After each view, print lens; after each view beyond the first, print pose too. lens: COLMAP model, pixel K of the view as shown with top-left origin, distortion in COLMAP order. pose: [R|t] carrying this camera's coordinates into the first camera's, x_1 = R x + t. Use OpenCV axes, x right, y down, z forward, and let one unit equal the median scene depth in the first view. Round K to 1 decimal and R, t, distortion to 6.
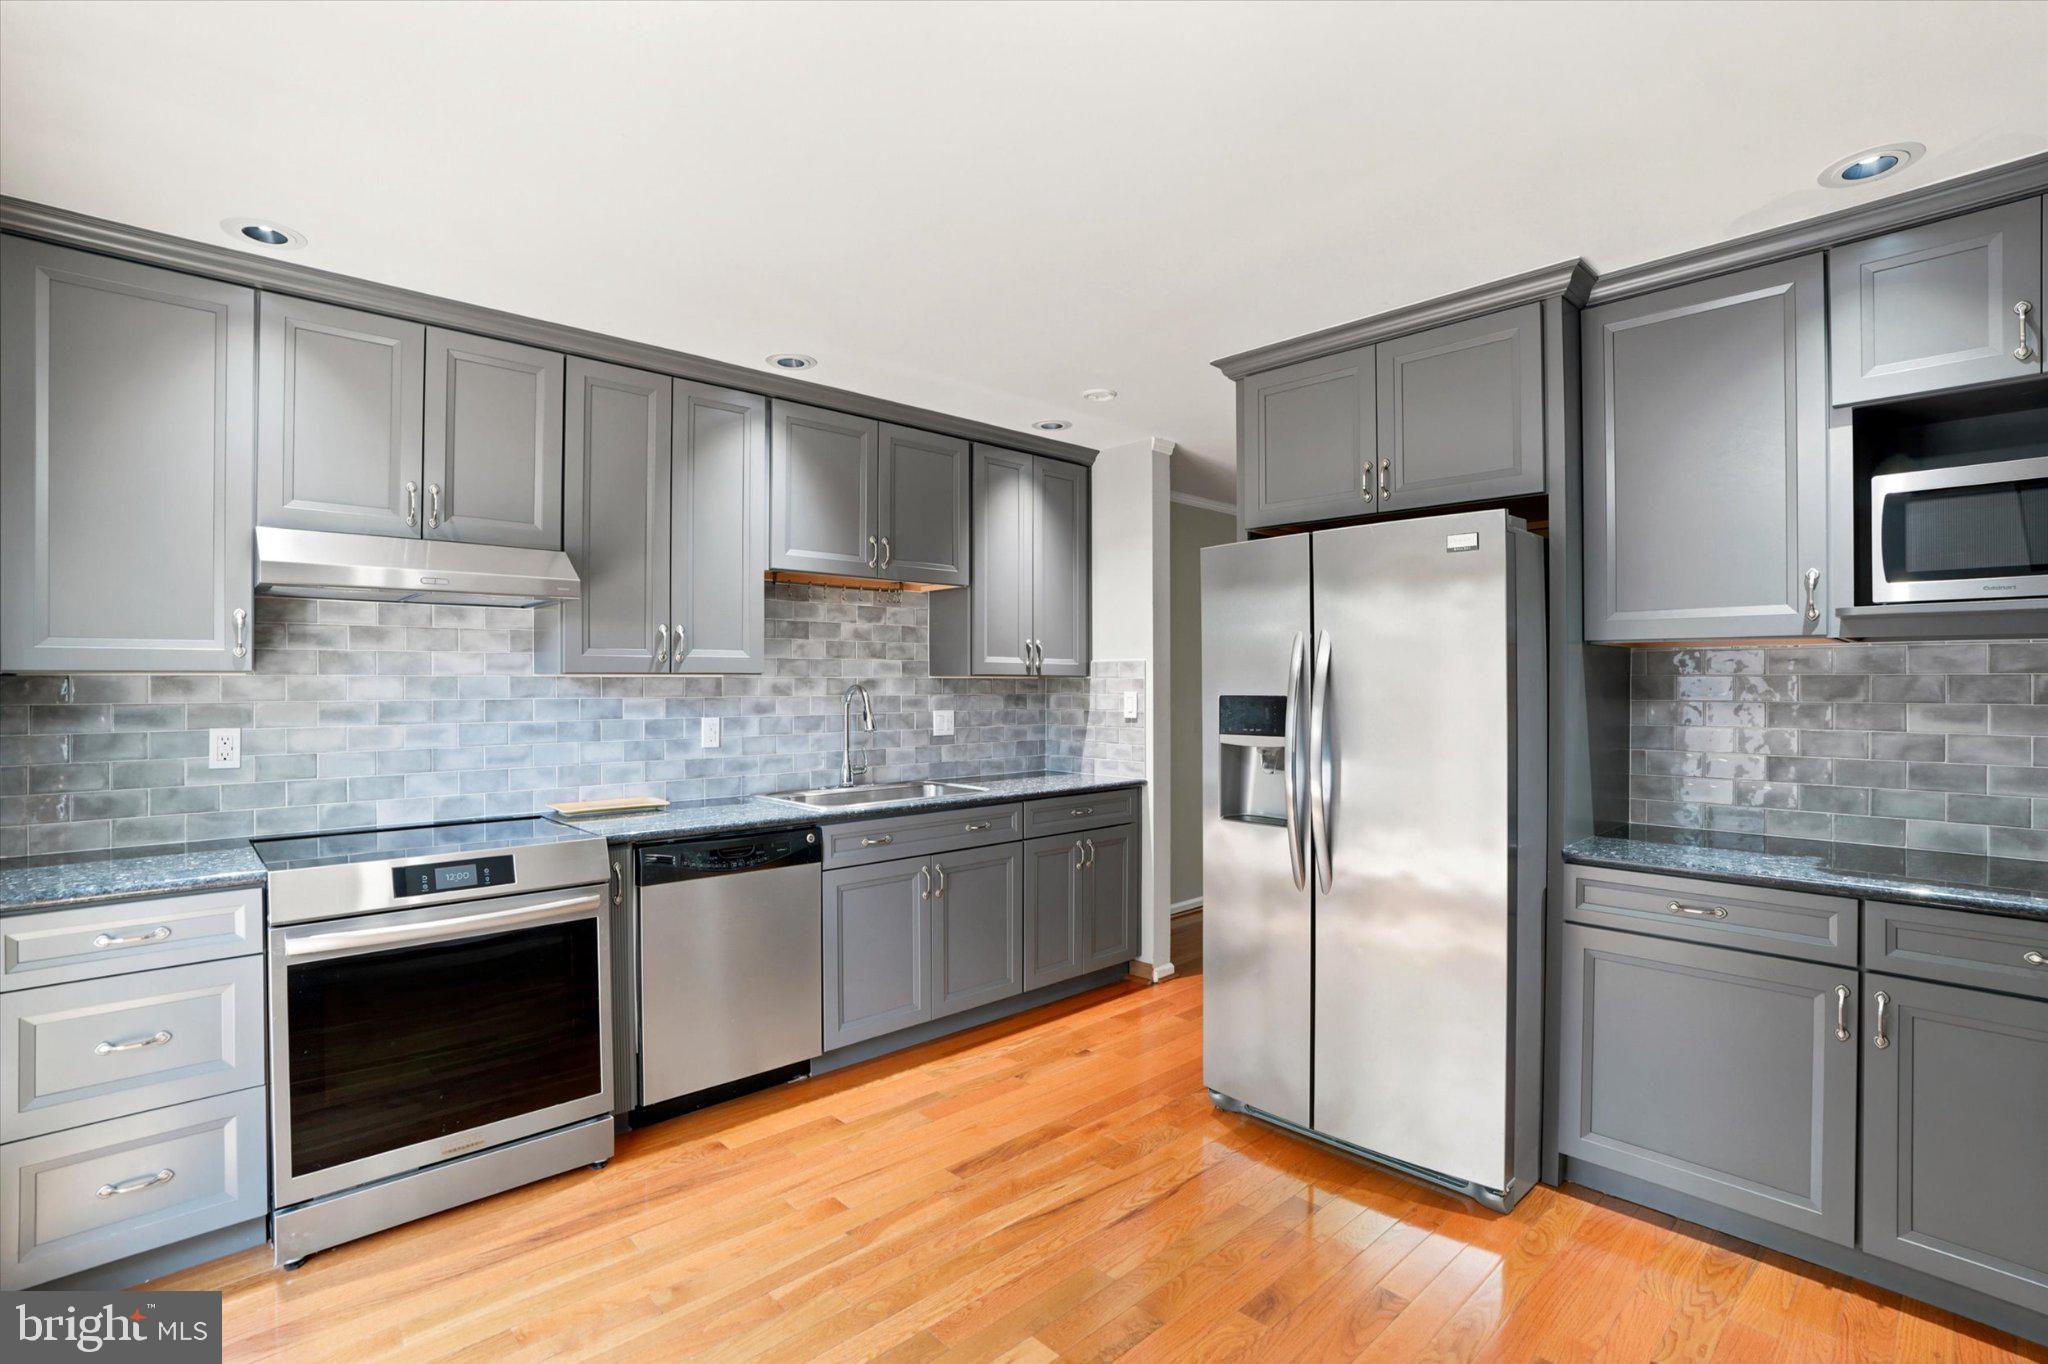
lens RADIAL K [[954.1, 0, 1039.8], [0, 954.1, 691.3], [0, 0, 1]] dist [-0.046381, 0.007257]
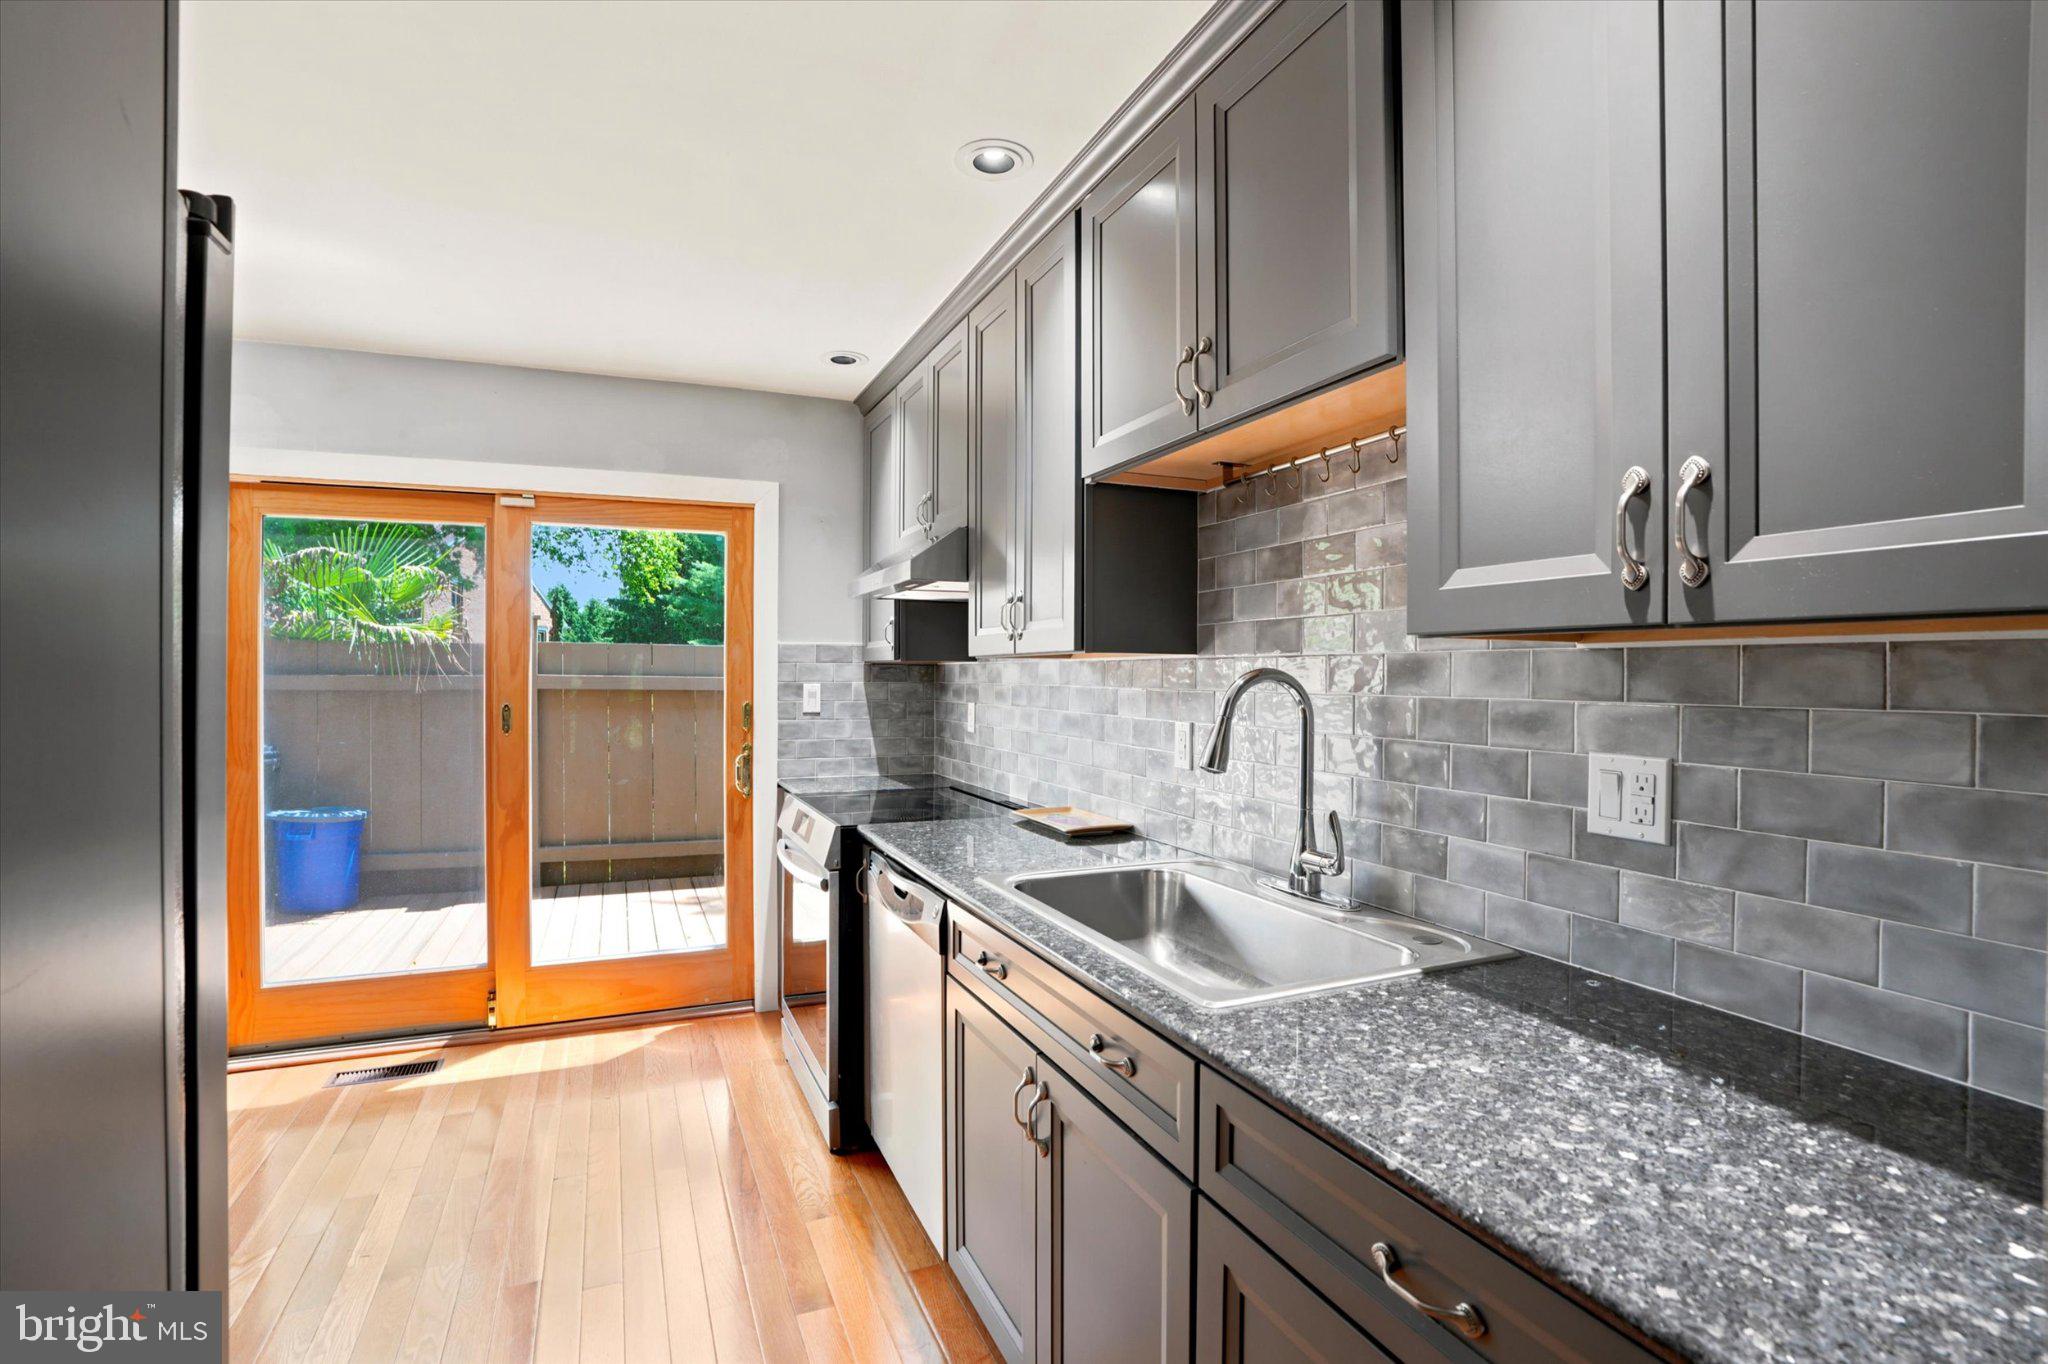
lens RADIAL K [[954.1, 0, 1027.4], [0, 954.1, 683.0], [0, 0, 1]] dist [-0.046381, 0.007257]
pose [[-0.340628, 0.003898, -0.940190, 0.295945], [-0.014477, 0.999851, 0.009390, -0.002992], [0.940087, 0.016809, -0.340521, 1.143767]]
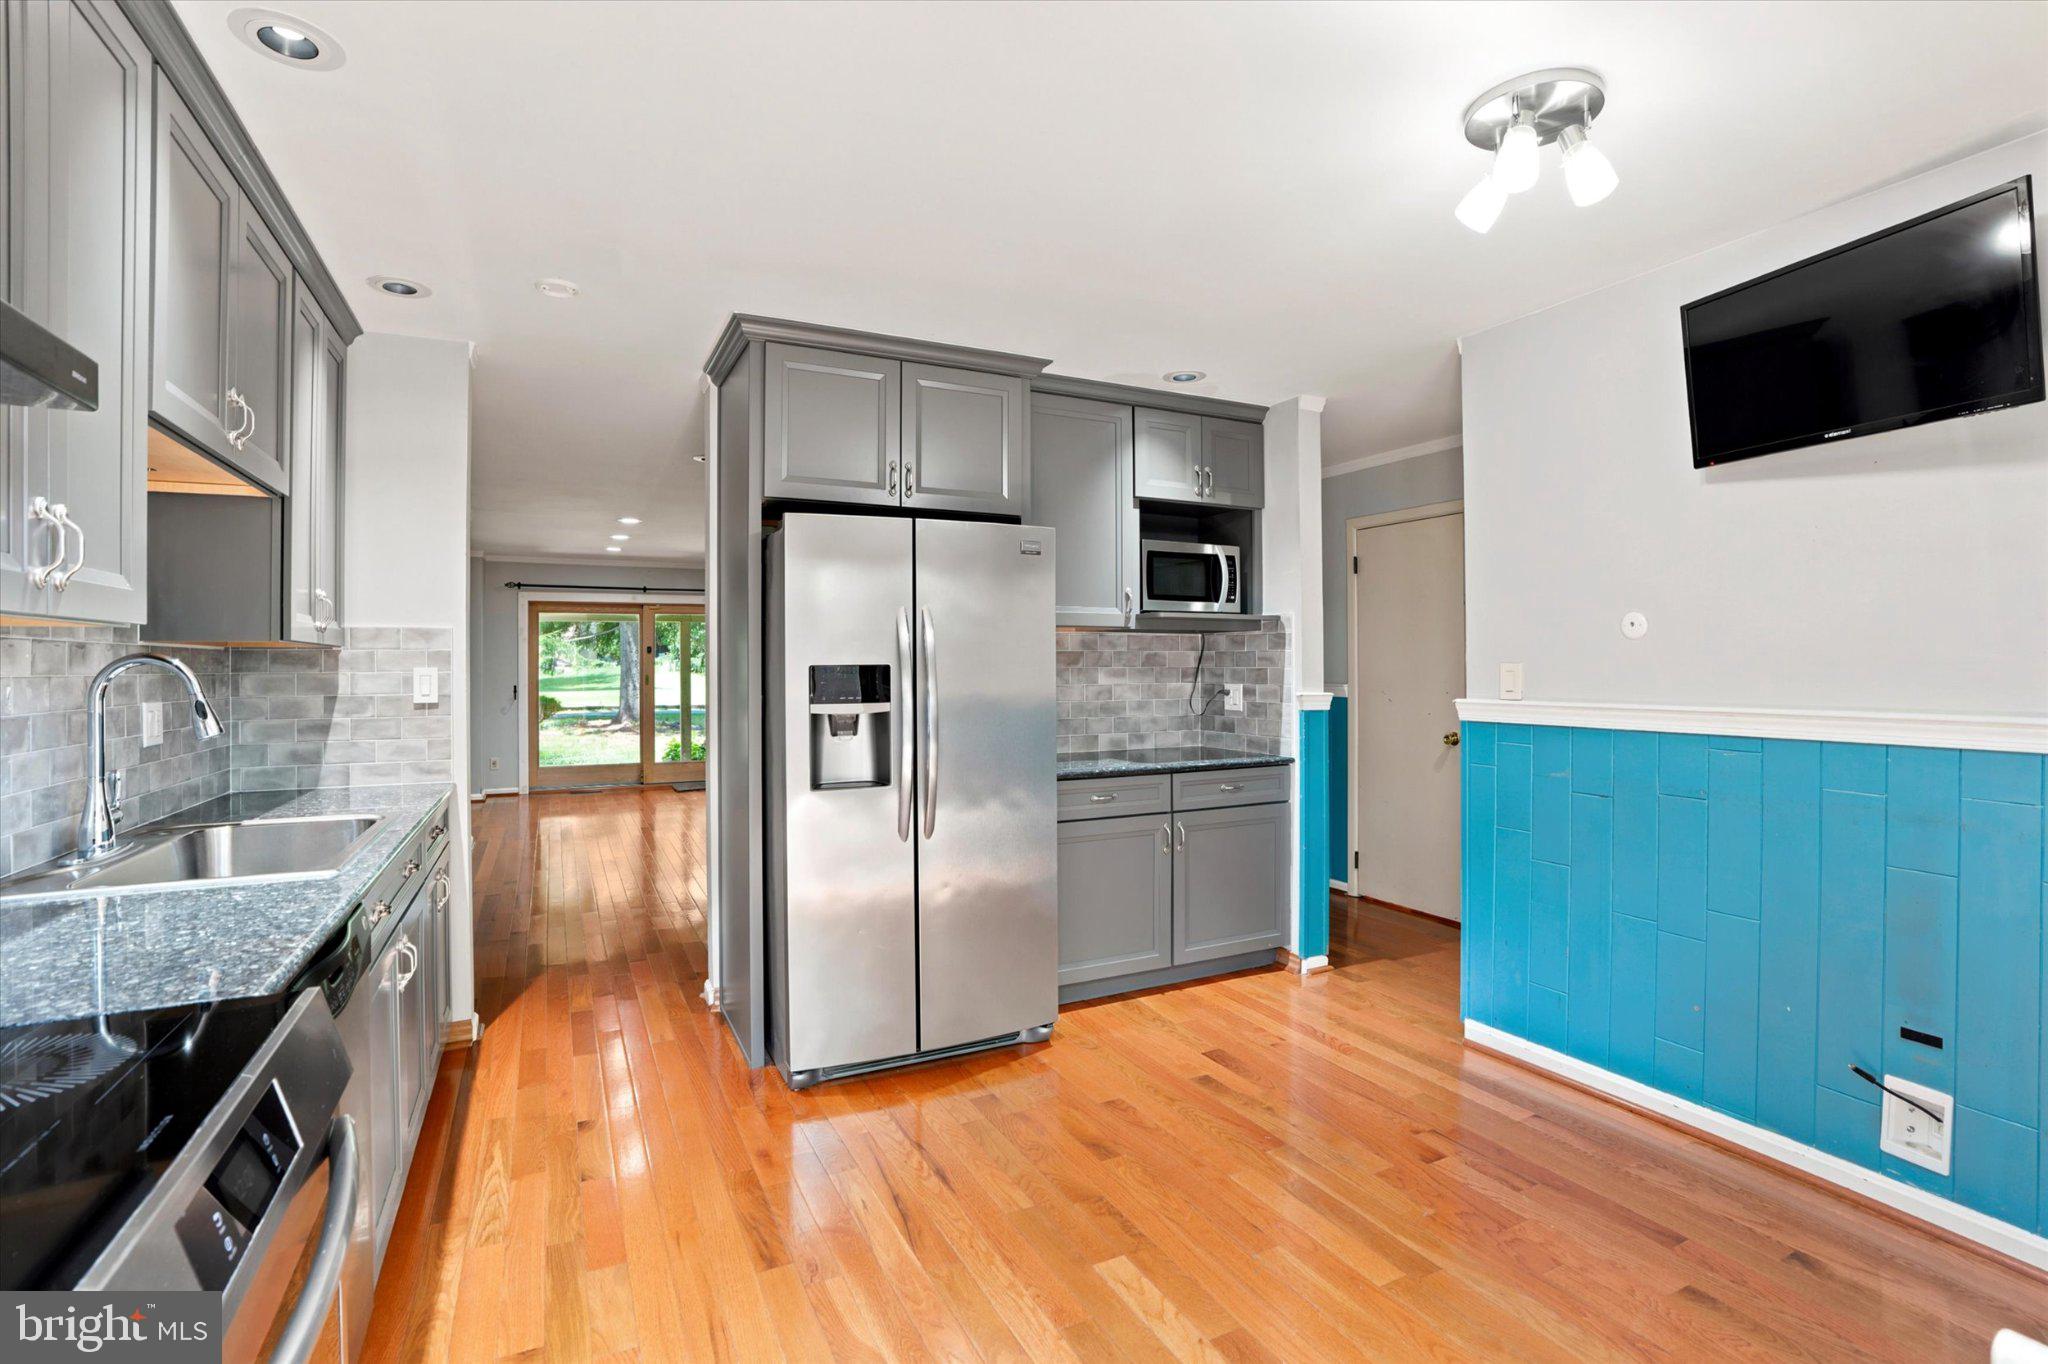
lens RADIAL K [[954.1, 0, 1015.2], [0, 954.1, 666.0], [0, 0, 1]] dist [-0.046381, 0.007257]
pose [[0.300822, -0.001705, 0.953679, -0.582676], [0.013636, 0.999904, -0.002514, 0.008839], [-0.953583, 0.013761, 0.300816, 0.423998]]
